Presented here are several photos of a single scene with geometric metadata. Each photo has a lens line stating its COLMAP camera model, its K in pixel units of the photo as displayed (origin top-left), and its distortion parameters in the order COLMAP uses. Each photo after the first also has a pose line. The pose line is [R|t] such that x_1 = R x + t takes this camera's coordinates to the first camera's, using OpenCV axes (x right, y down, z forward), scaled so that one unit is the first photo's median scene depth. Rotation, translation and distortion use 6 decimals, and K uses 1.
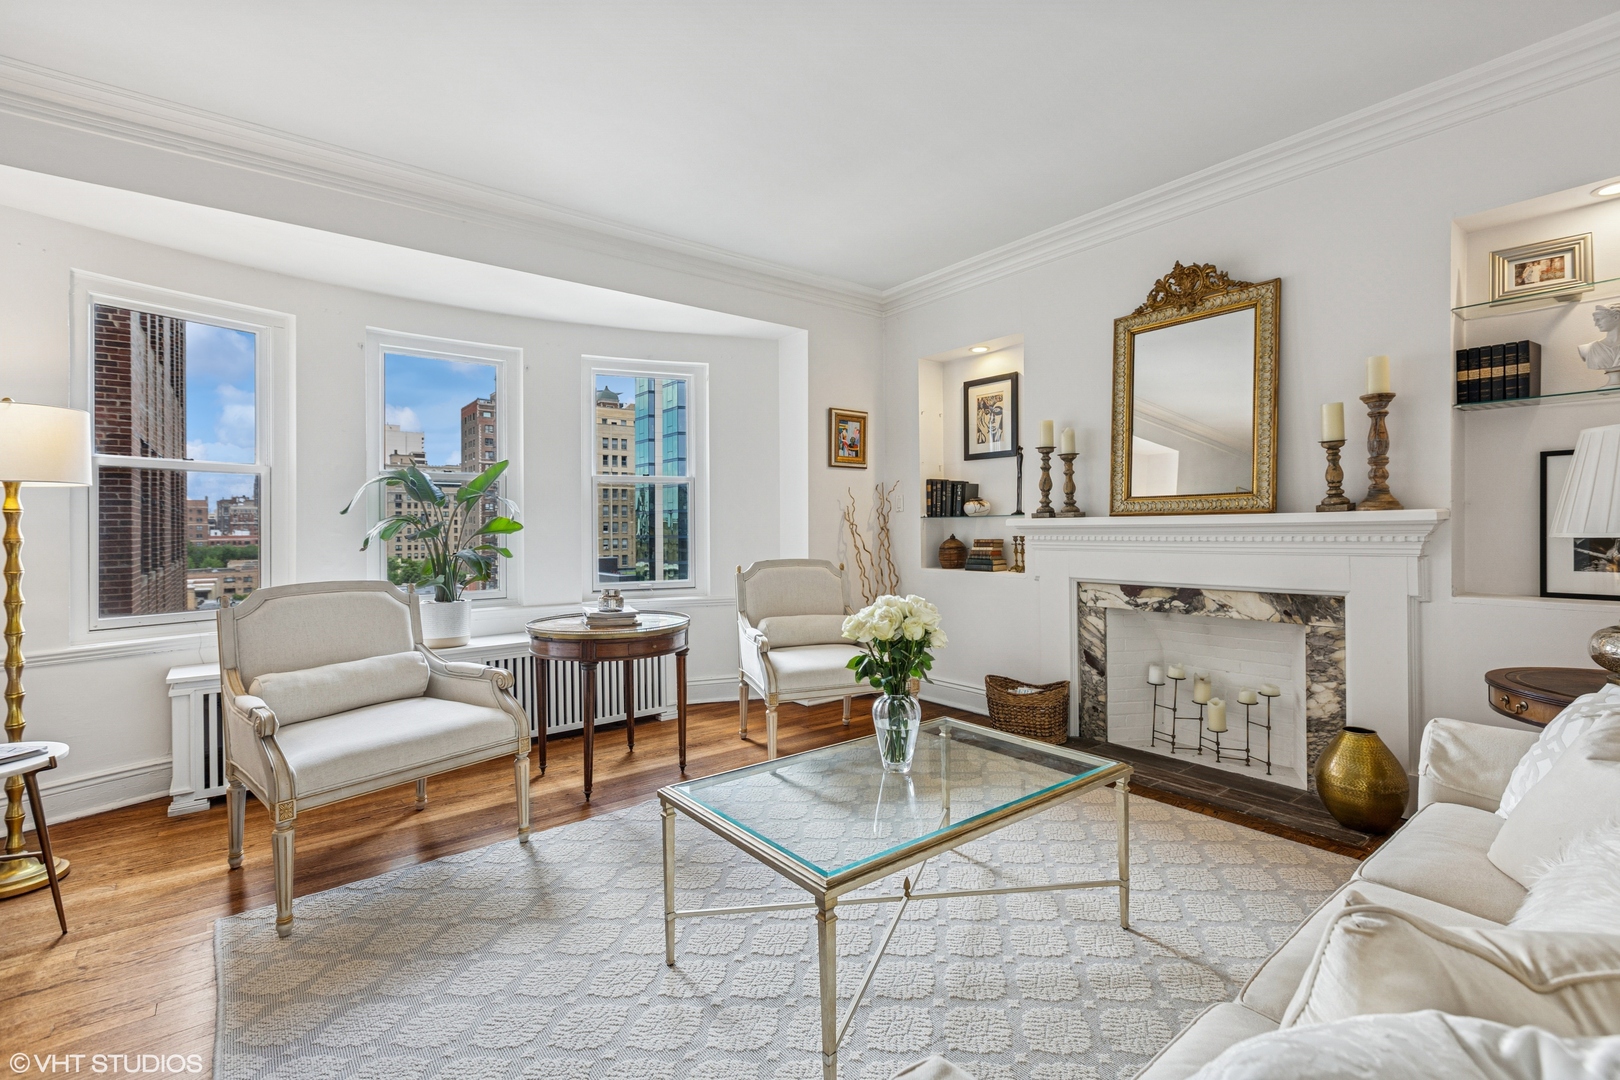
lens RADIAL K [[732.4, 0, 802.9], [0, 732.4, 525.9], [0, 0, 1]] dist [0.004146, -0.001591]
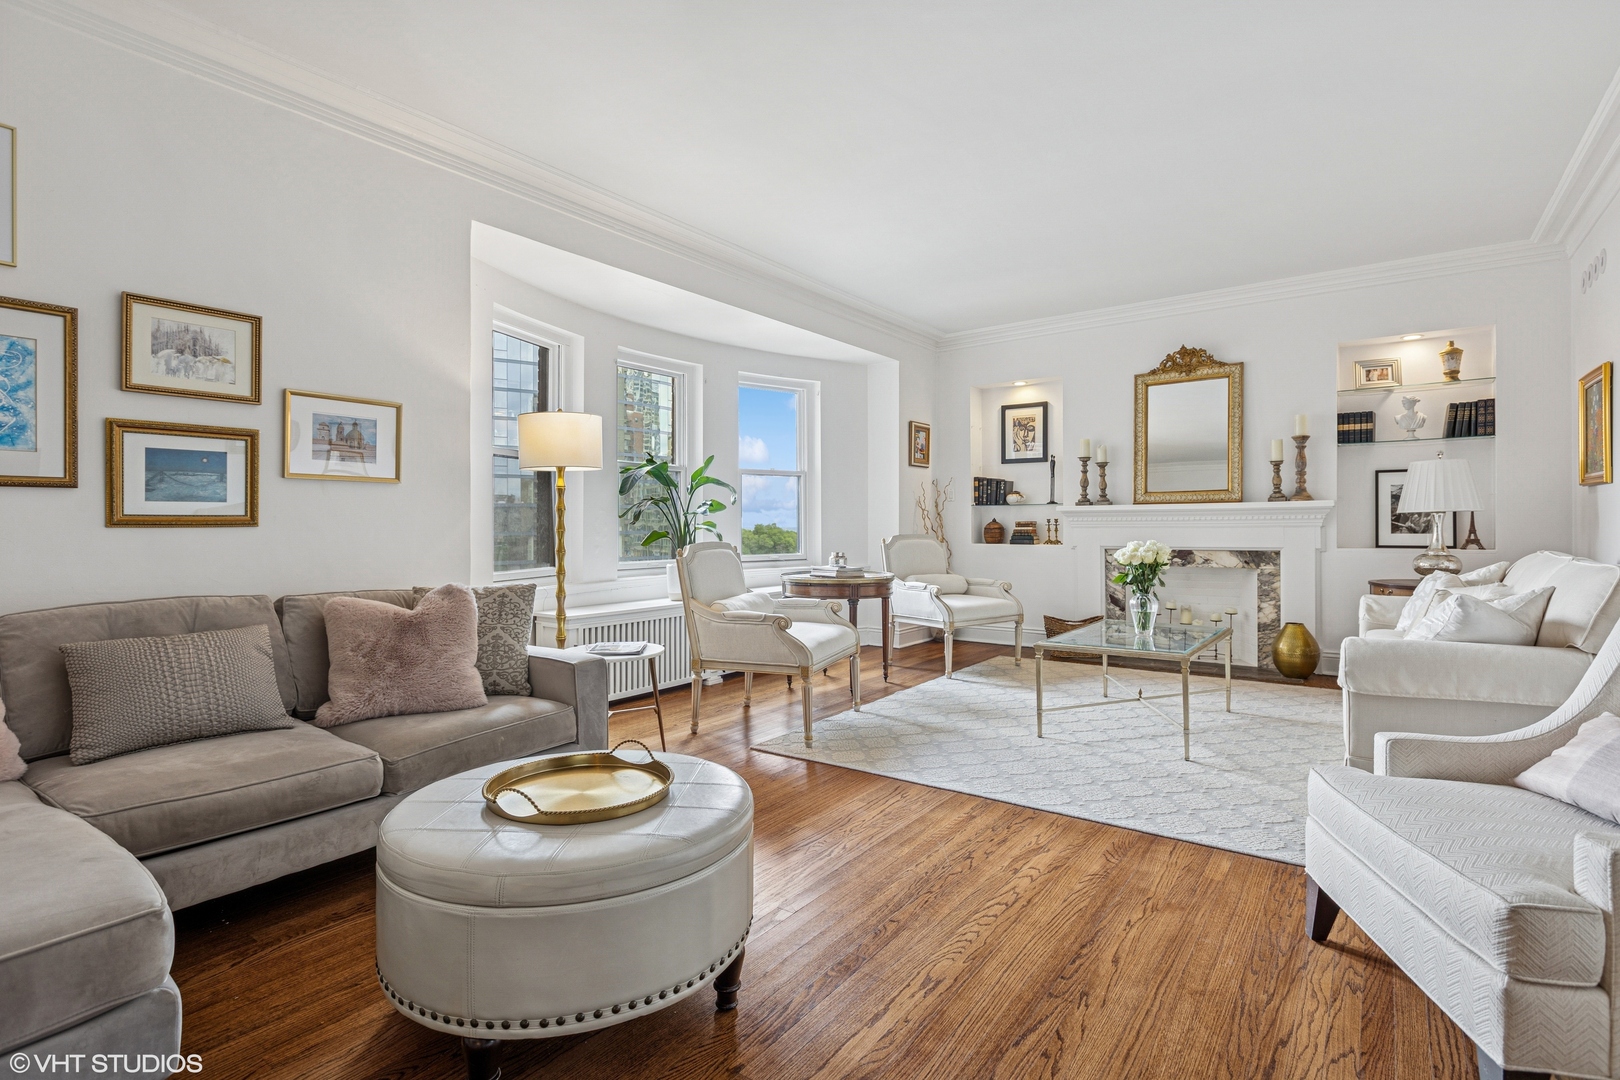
lens RADIAL K [[810.4, 0, 794.9], [0, 810.4, 523.0], [0, 0, 1]] dist [0.003654, -0.000079]
pose [[0.962847, 0.006062, 0.269978, -0.800901], [-0.005224, 0.999979, -0.003821, 0.039983], [-0.269995, 0.002269, 0.962859, -0.485673]]
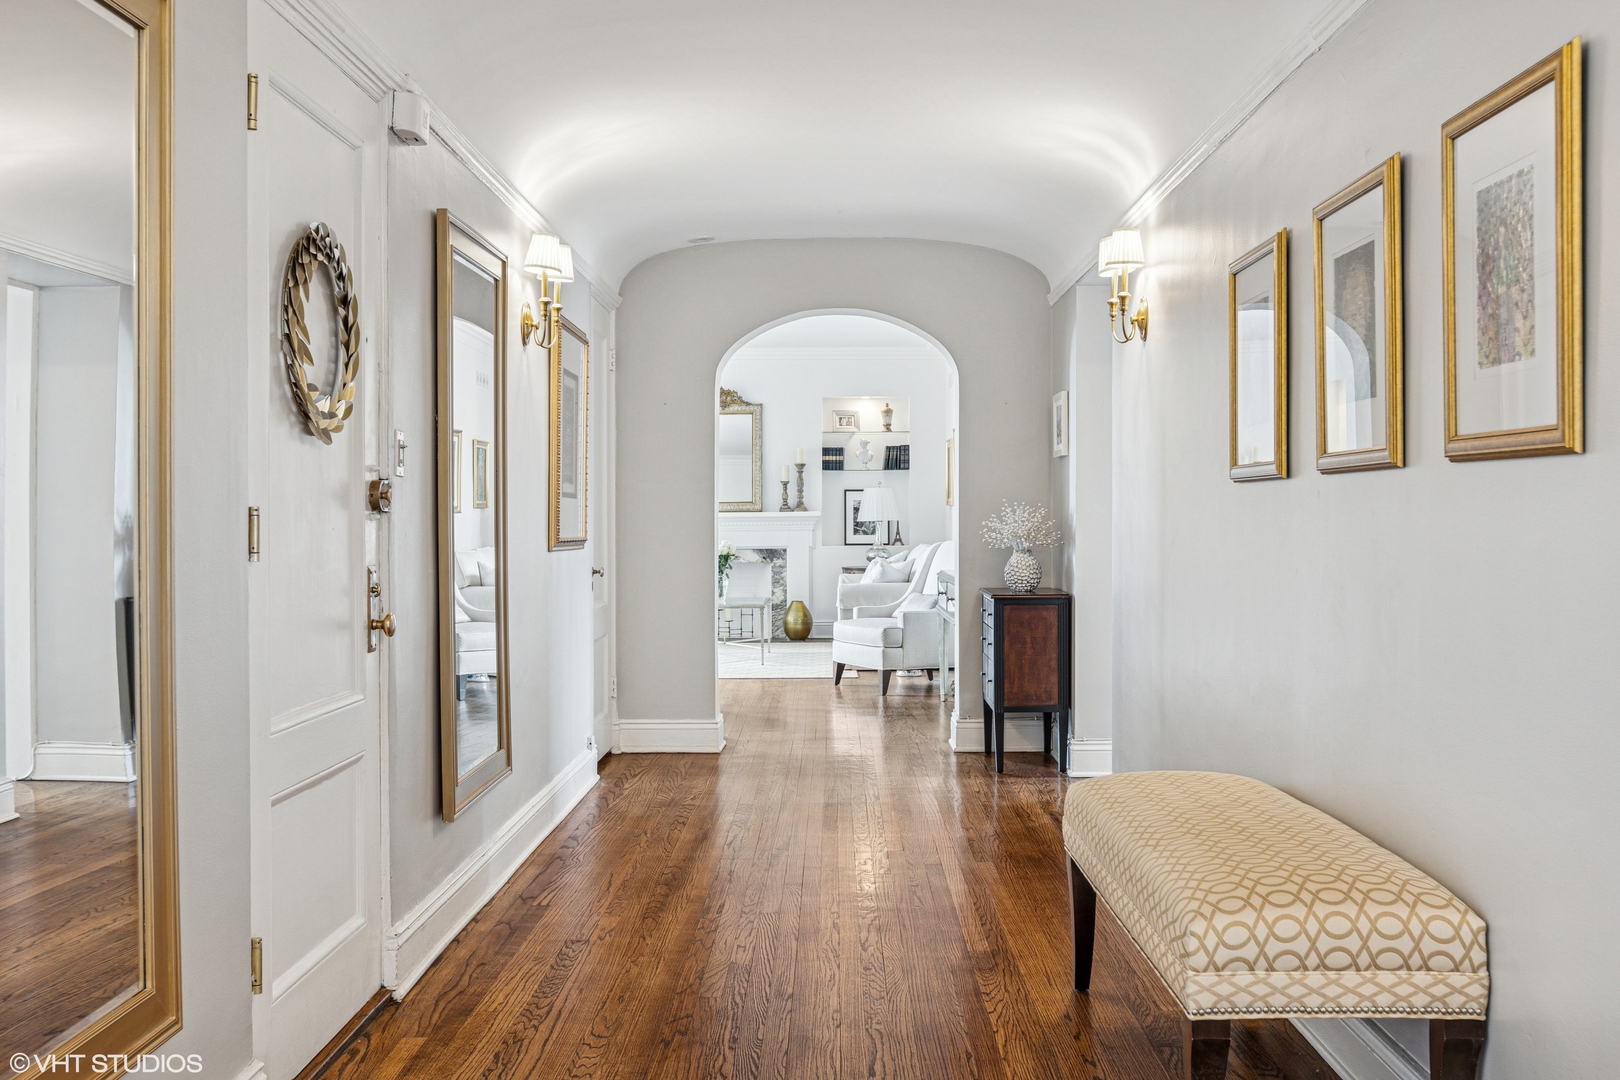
lens RADIAL K [[1638.4, 0, 812.7], [0, 1638.4, 538.9], [0, 0, 1]] dist [0.007238, 0.000000]
pose [[0.630310, -0.000532, 0.776343, -2.911147], [-0.003518, 0.999988, 0.003541, 0.042753], [-0.776335, -0.004963, 0.630301, -2.095575]]
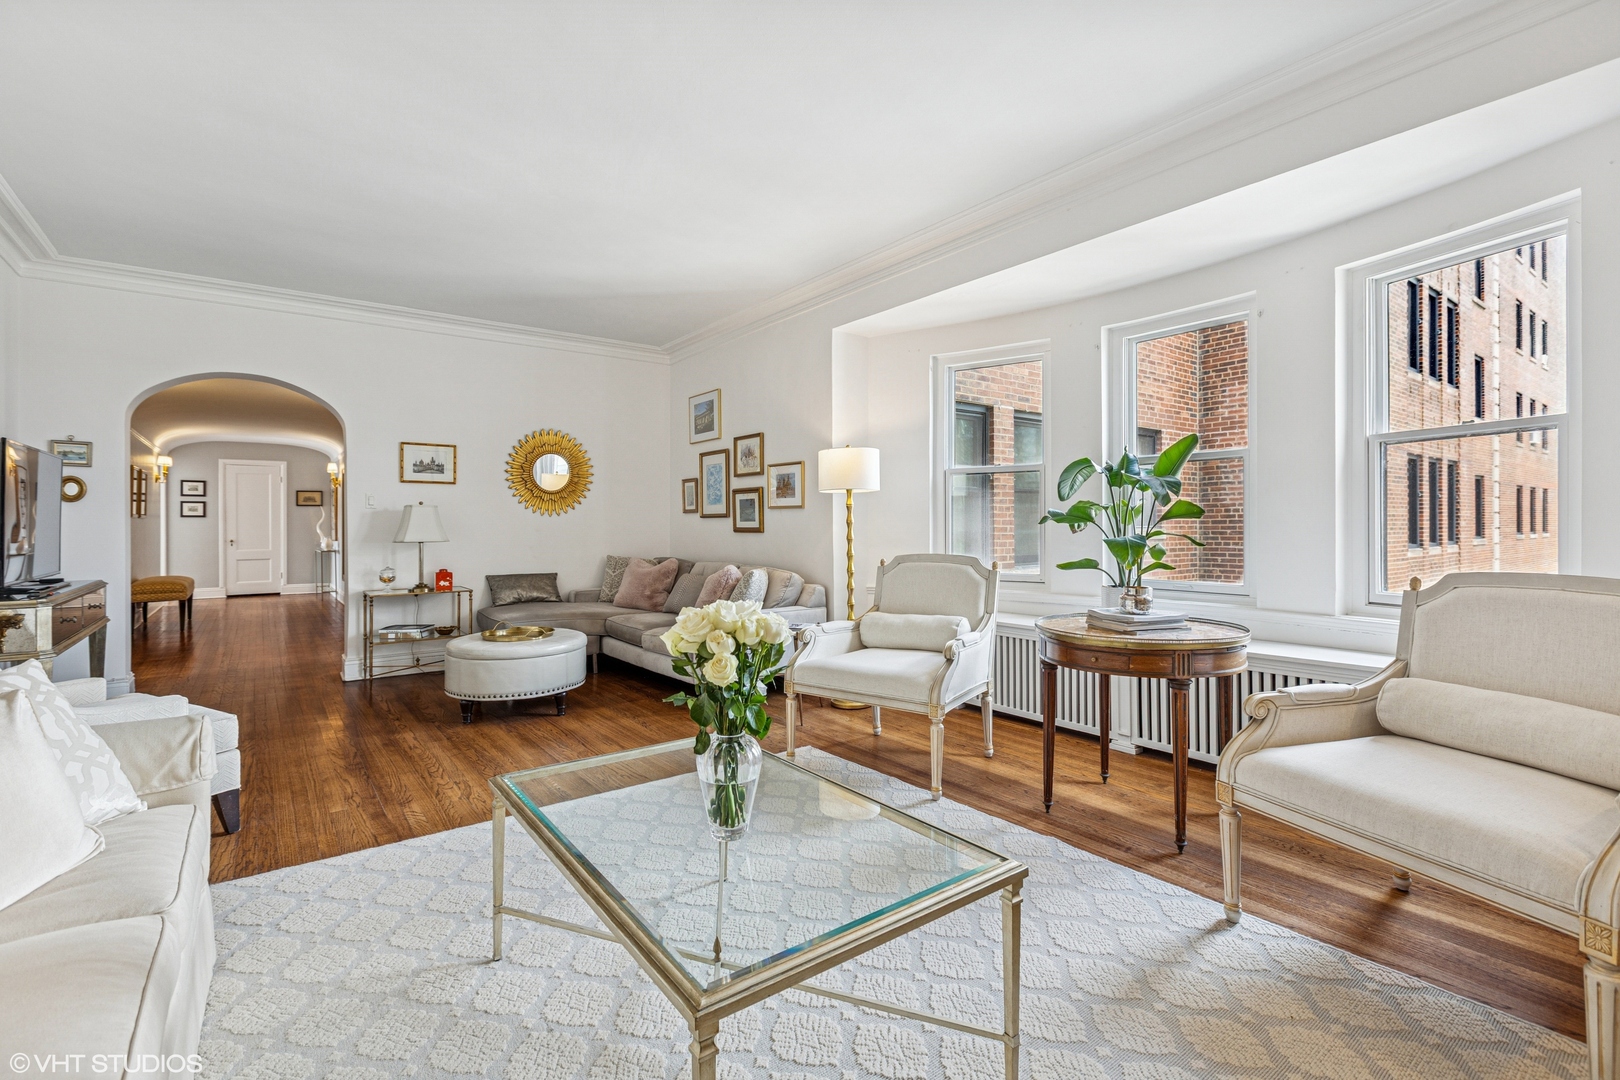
lens RADIAL K [[732.4, 0, 807.2], [0, 732.4, 524.8], [0, 0, 1]] dist [0.004146, -0.001591]
pose [[-0.022113, 0.014097, -0.999656, 0.597315], [0.008602, 0.999866, 0.013910, 0.001810], [0.999718, -0.008292, -0.022232, 0.702578]]
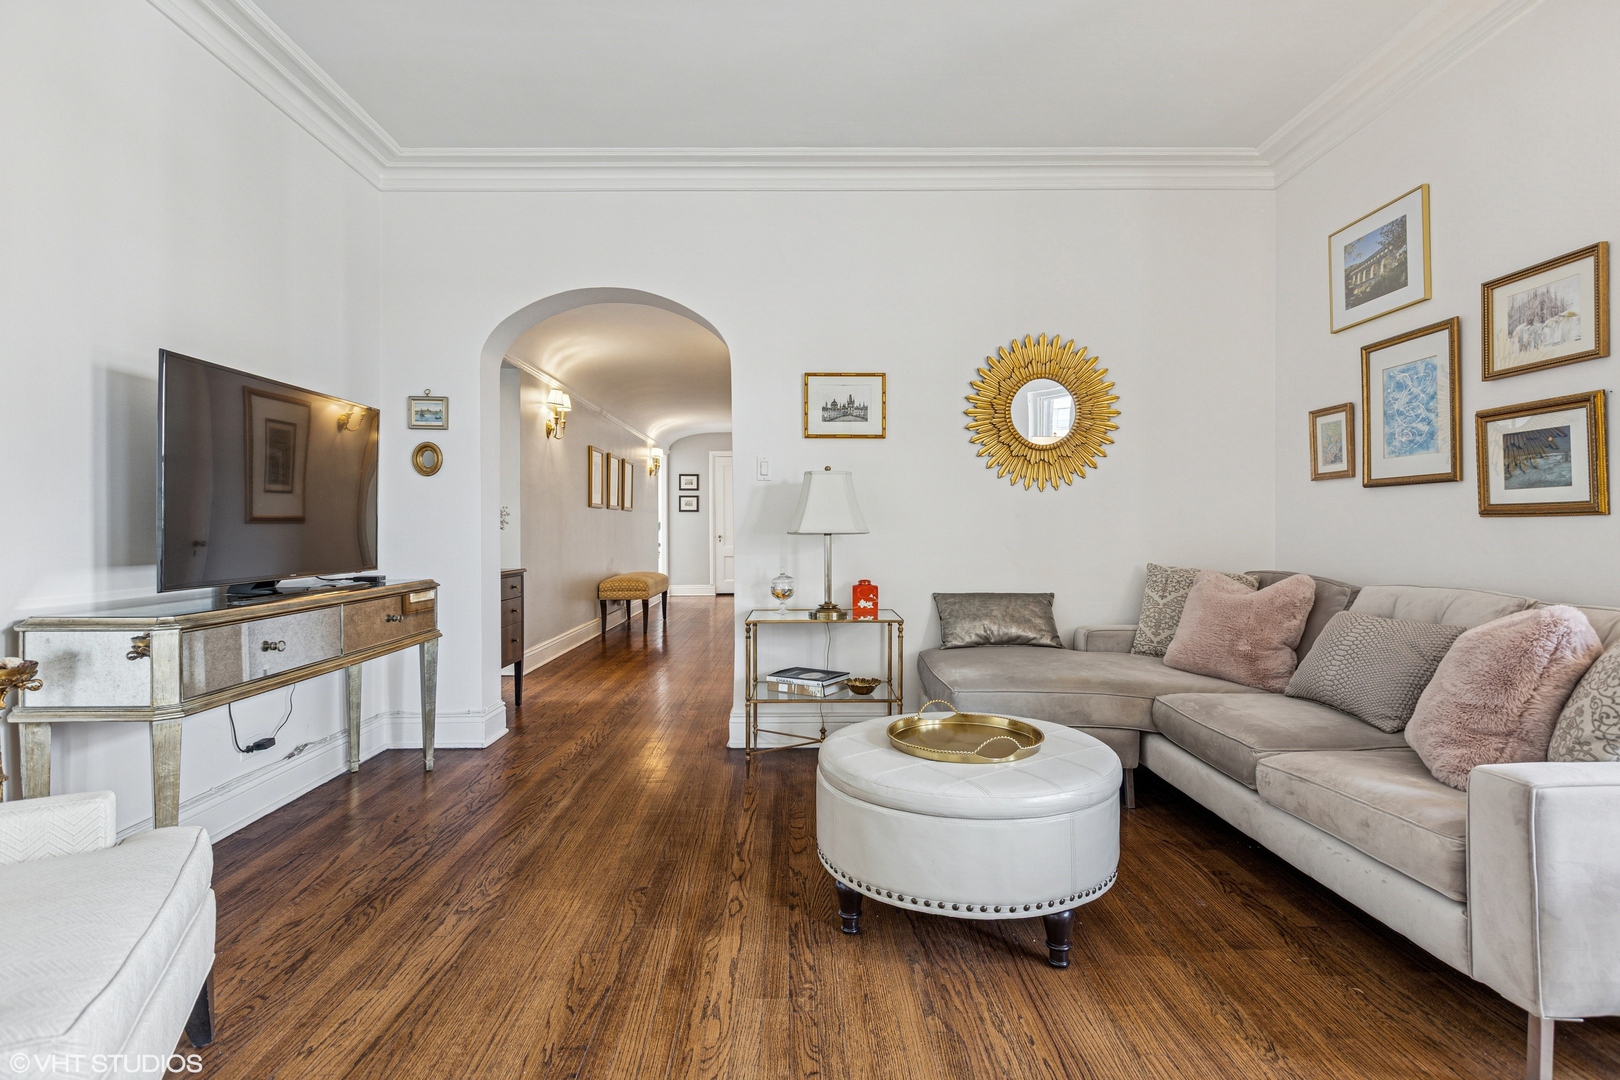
lens RADIAL K [[810.4, 0, 809.7], [0, 810.4, 519.8], [0, 0, 1]] dist [0.003654, -0.000079]
pose [[-0.604204, 0.007128, -0.796798, -0.159214], [0.013906, 0.999902, -0.001600, 0.039397], [0.796709, -0.012047, -0.604244, 0.432389]]
